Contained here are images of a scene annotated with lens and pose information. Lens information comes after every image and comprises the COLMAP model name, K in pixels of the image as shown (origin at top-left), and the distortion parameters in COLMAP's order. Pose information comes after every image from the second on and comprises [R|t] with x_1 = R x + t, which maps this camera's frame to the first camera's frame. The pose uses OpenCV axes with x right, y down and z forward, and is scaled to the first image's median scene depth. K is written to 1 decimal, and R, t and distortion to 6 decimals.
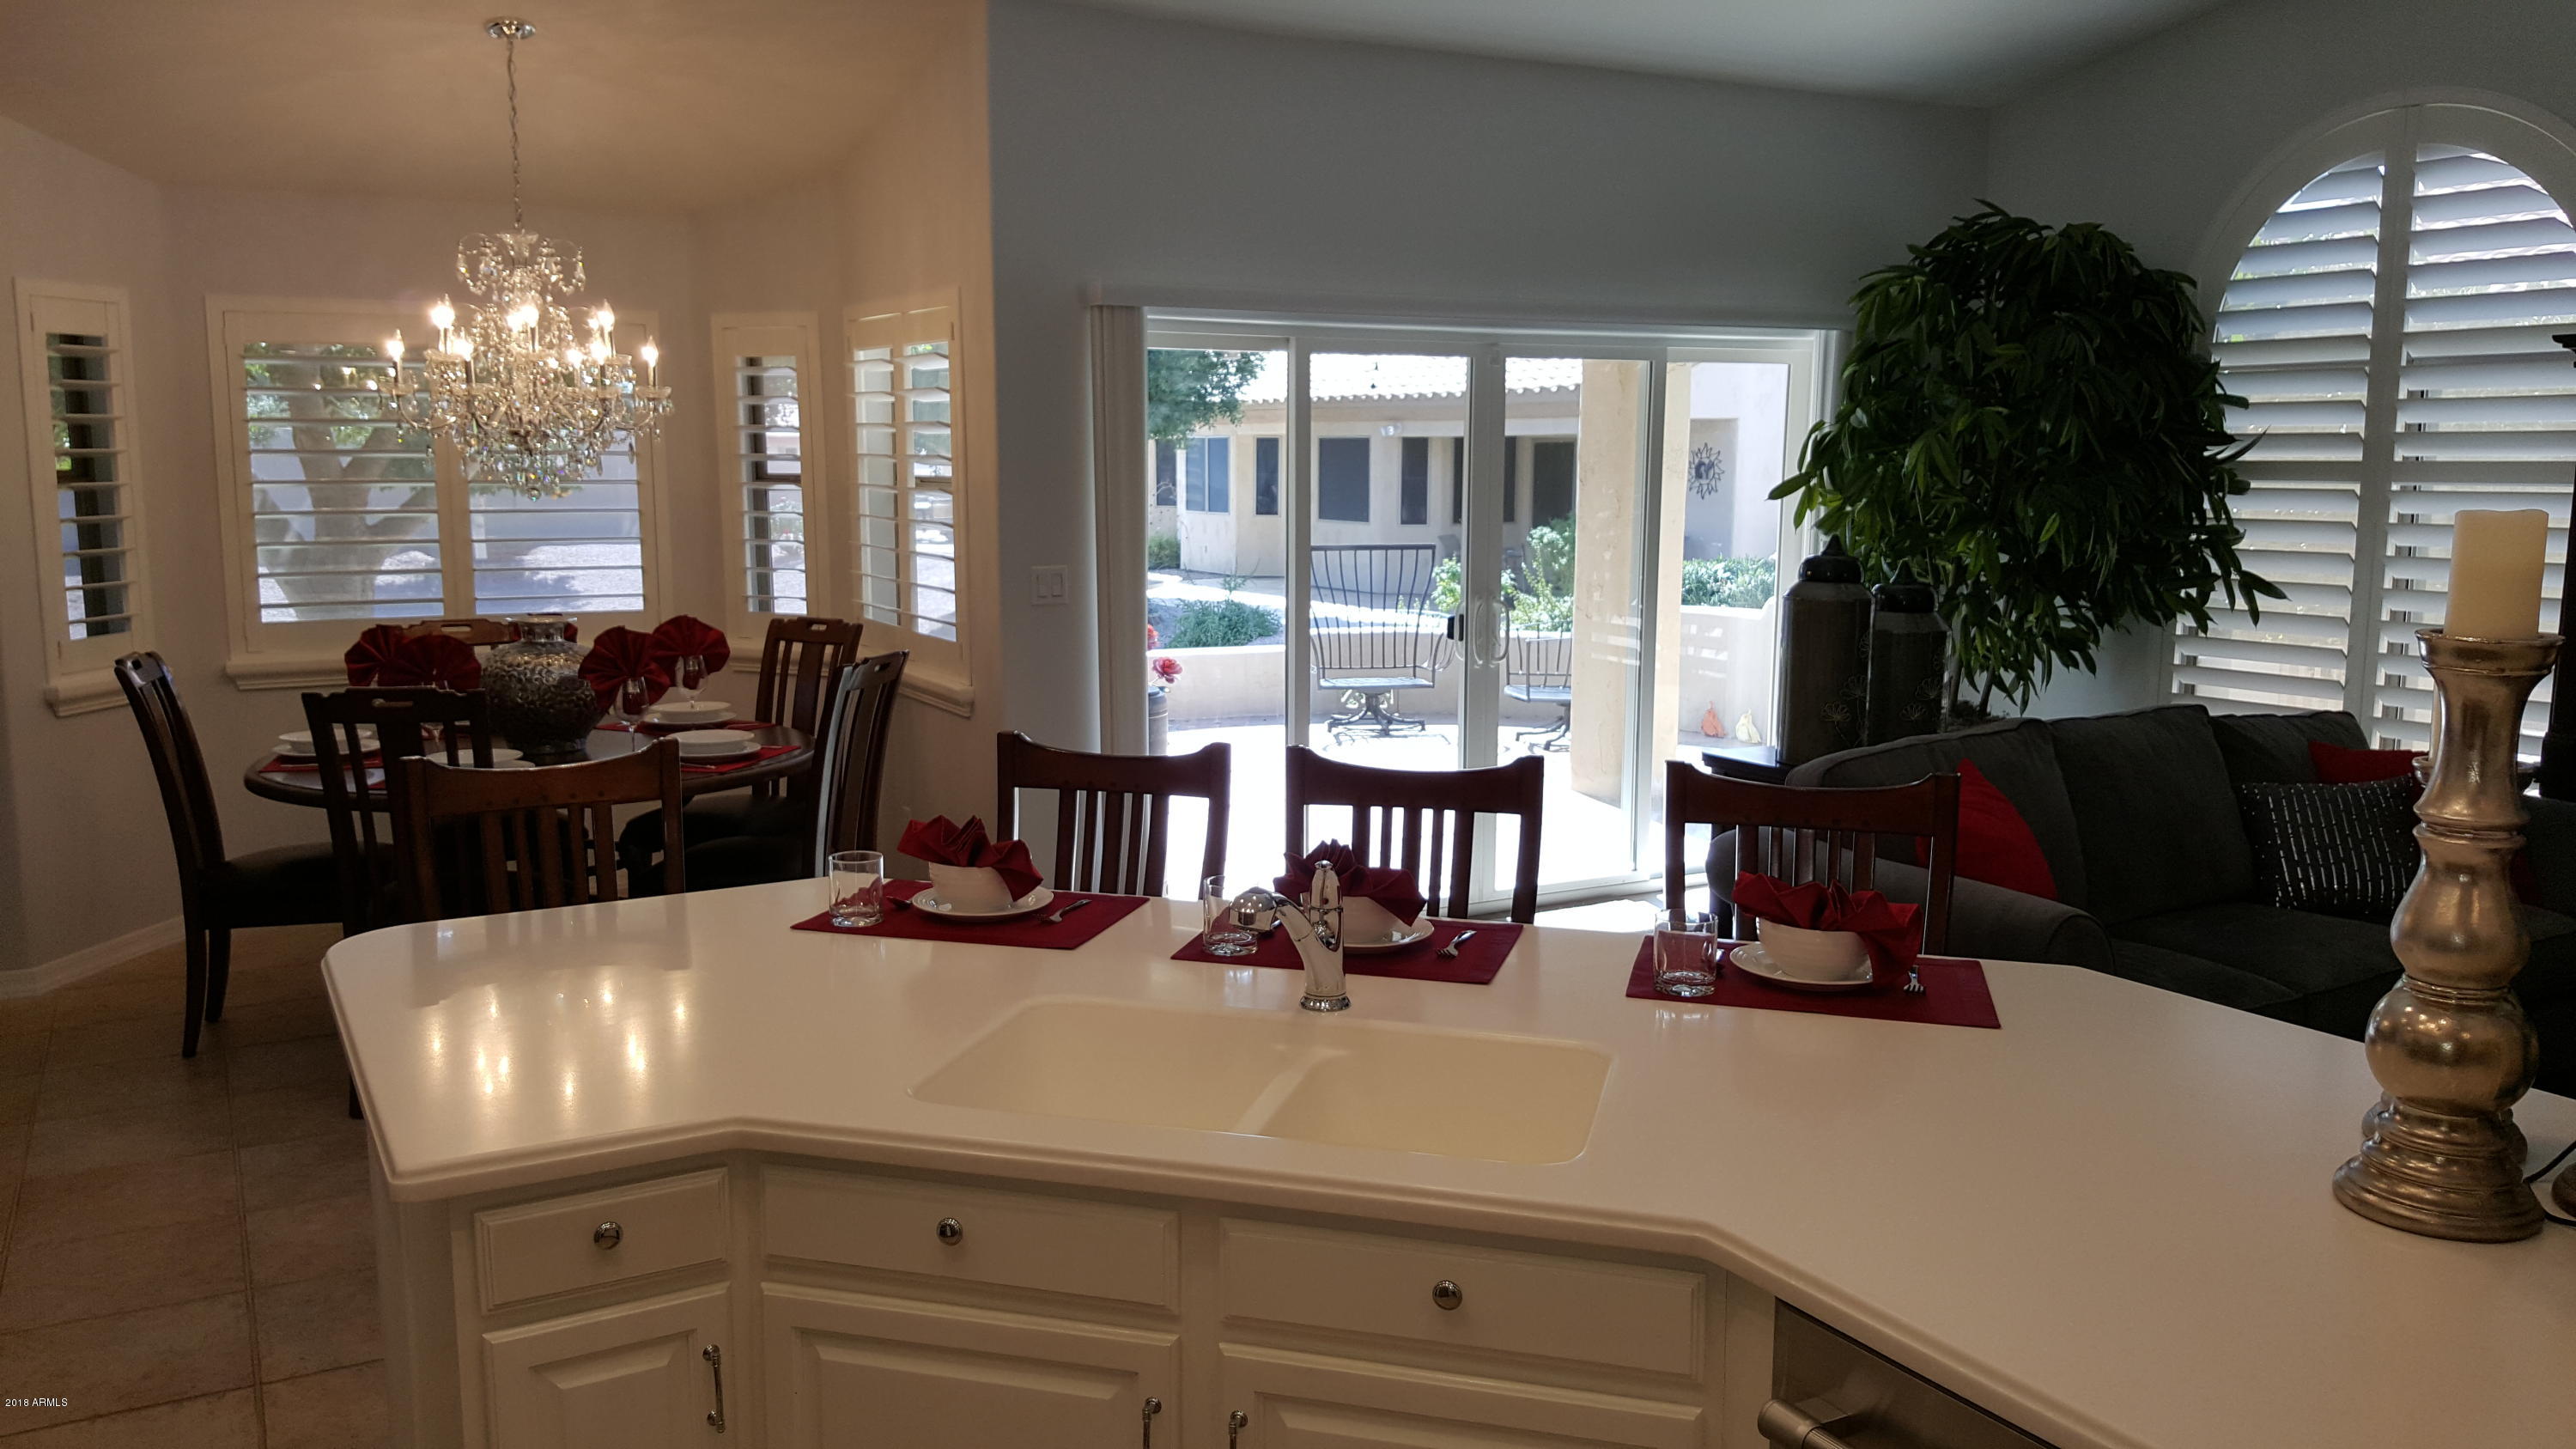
lens RADIAL K [[1941.0, 0, 1286.8], [0, 1941.0, 716.3], [0, 0, 1]] dist [0.085468, -0.149083]
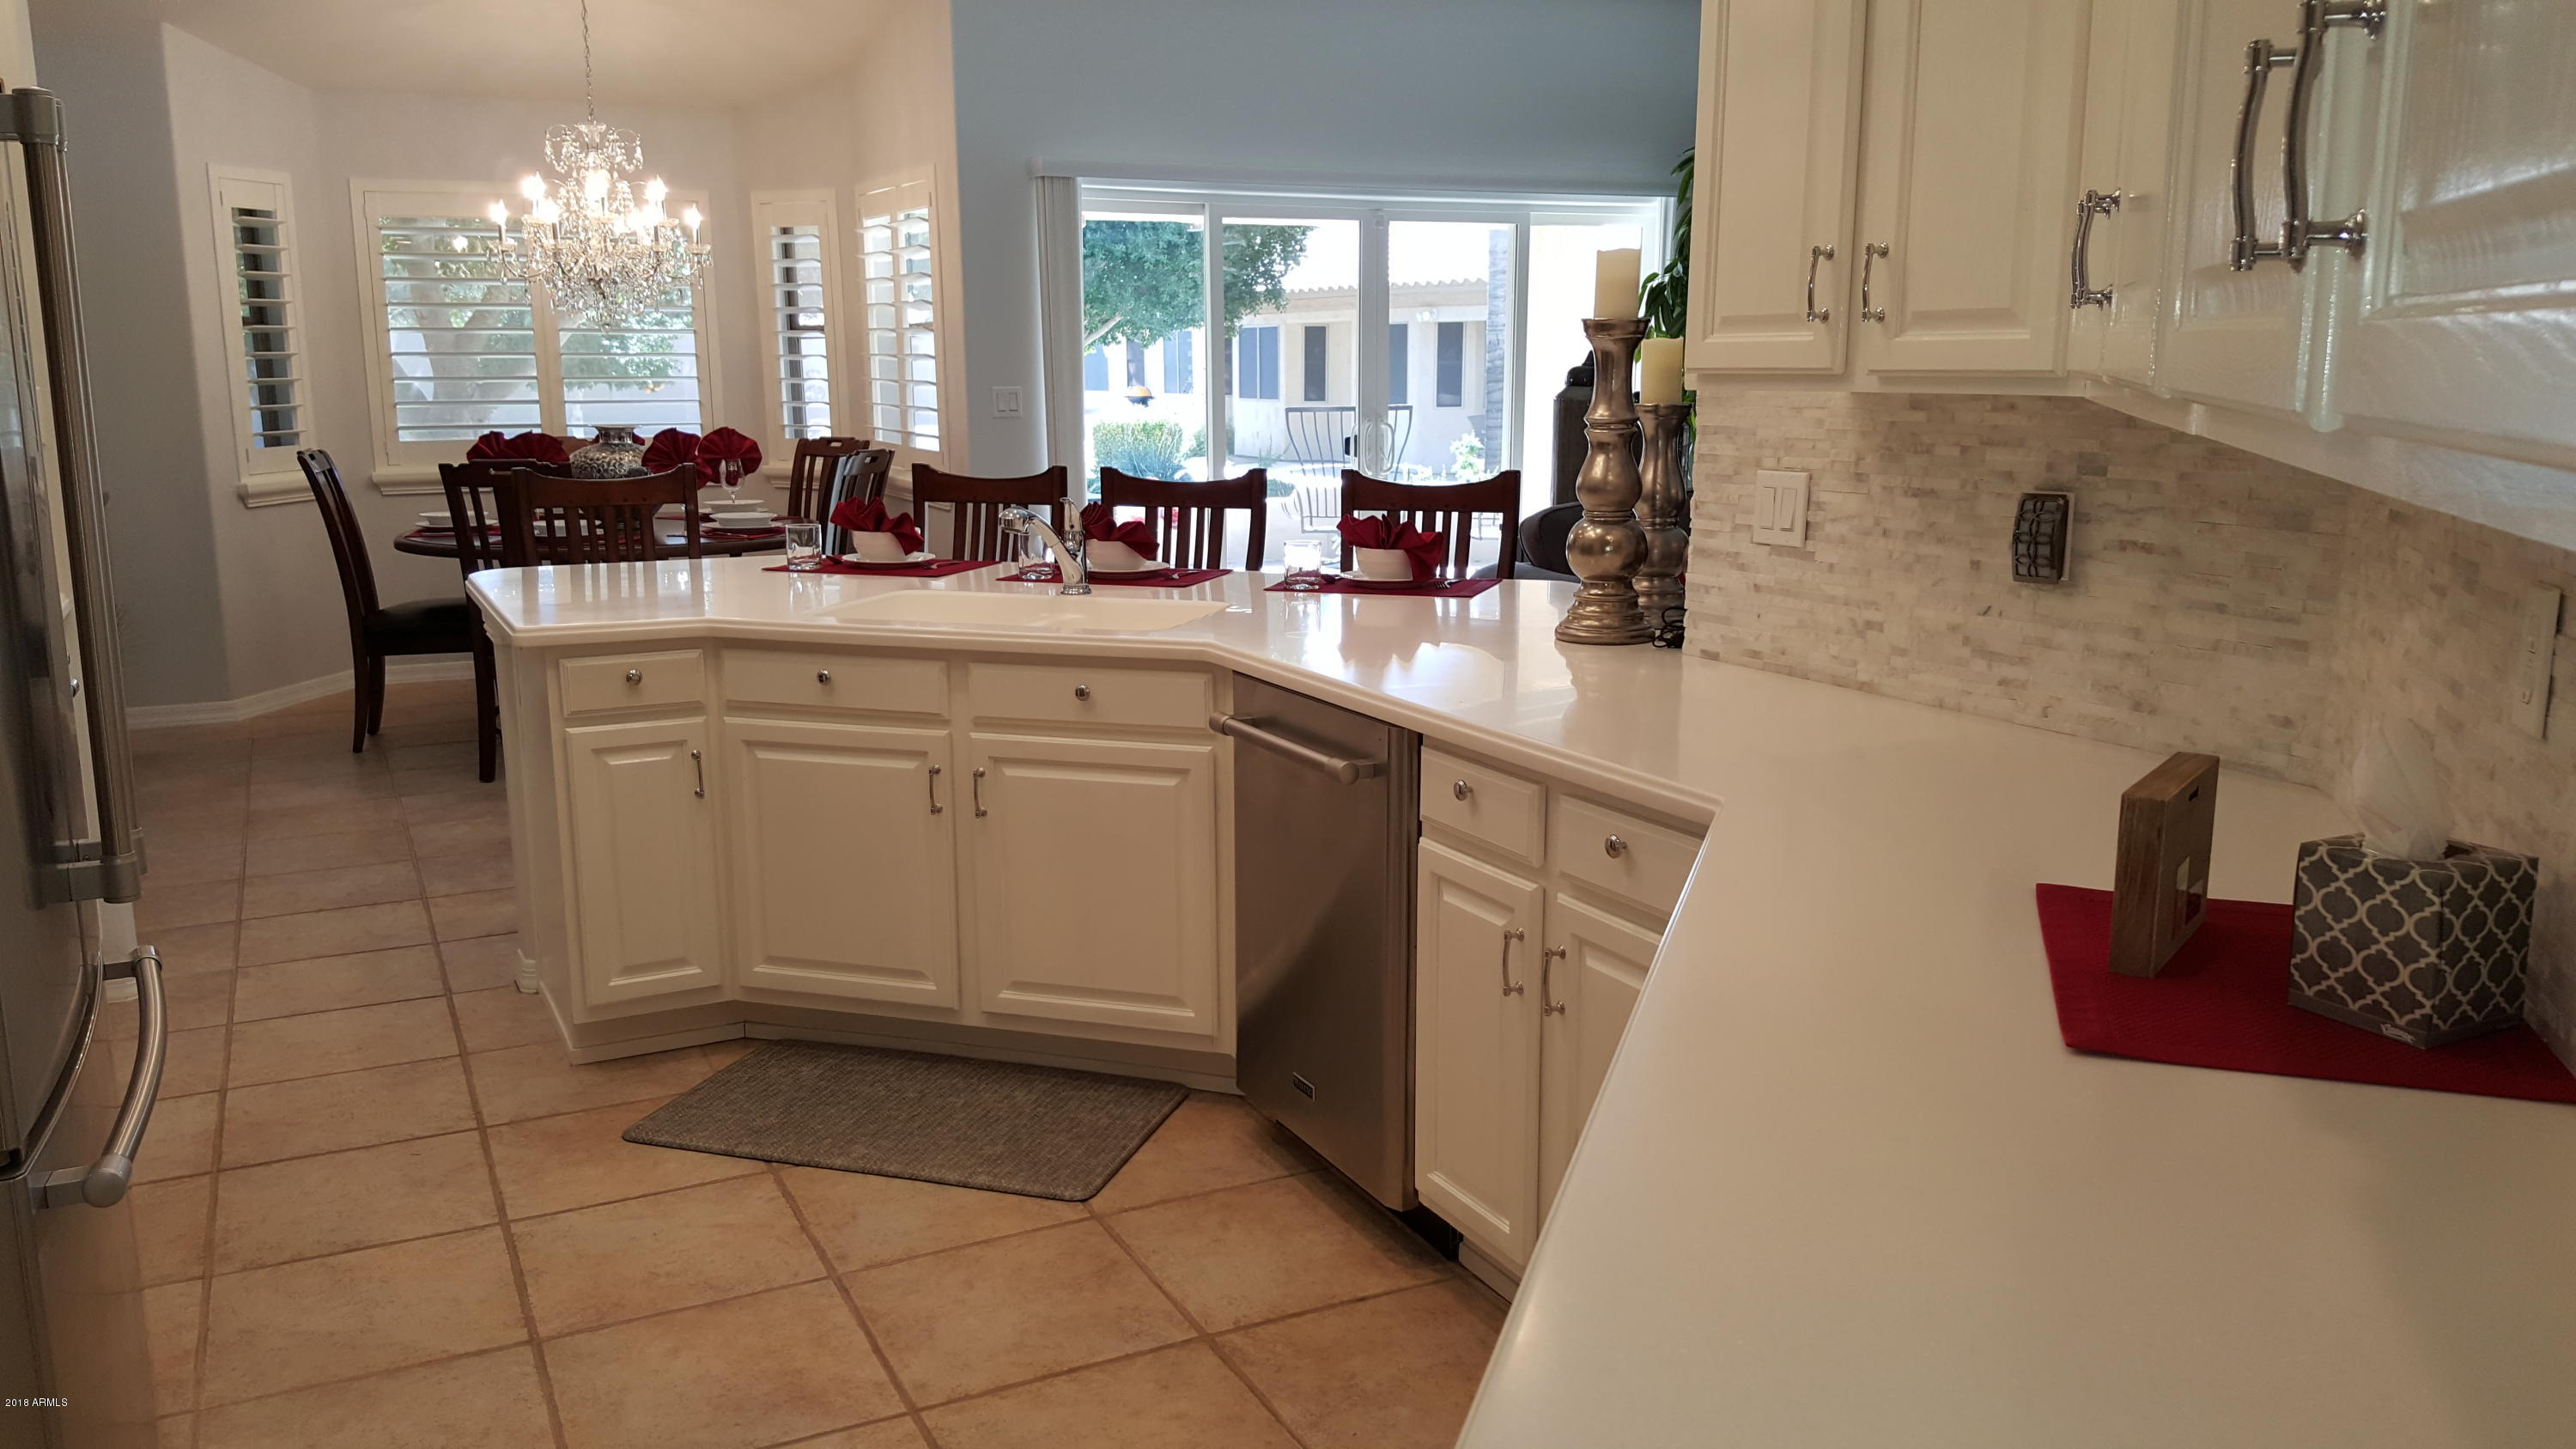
lens RADIAL K [[1941.0, 0, 1301.2], [0, 1941.0, 716.6], [0, 0, 1]] dist [0.085468, -0.149083]
pose [[0.999222, 0.001623, -0.039411, 0.120141], [0.000296, 0.998816, 0.048637, 0.076404], [0.039443, -0.048611, 0.998039, -0.274494]]
